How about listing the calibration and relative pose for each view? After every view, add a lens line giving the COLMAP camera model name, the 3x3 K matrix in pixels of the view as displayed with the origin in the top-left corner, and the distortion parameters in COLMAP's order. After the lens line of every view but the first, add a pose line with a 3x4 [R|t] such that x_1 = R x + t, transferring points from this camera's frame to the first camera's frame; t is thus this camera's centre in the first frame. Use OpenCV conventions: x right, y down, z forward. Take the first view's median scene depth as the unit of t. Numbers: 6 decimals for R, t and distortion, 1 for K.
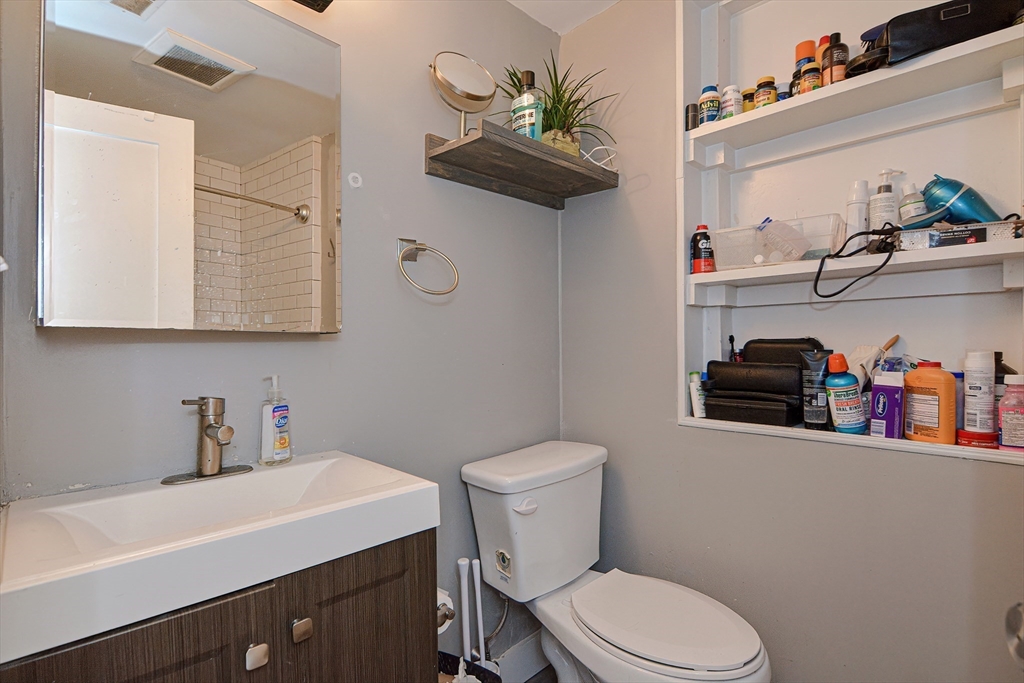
lens RADIAL K [[501.2, 0, 501.5], [0, 501.2, 339.7], [0, 0, 1]] dist [-0.000174, -0.011331]
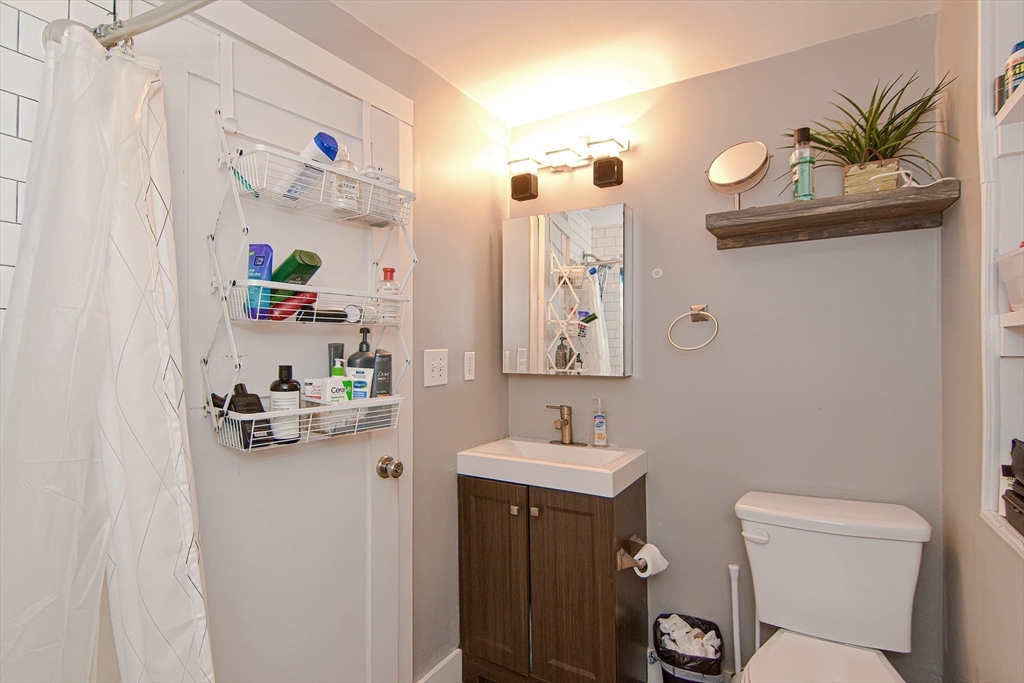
lens RADIAL K [[501.2, 0, 501.5], [0, 501.2, 339.7], [0, 0, 1]] dist [-0.000174, -0.011331]
pose [[0.265377, -0.010409, -0.964089, 1.039205], [0.008417, 0.999929, -0.008479, -0.110592], [0.964108, -0.005865, 0.265445, 0.147794]]
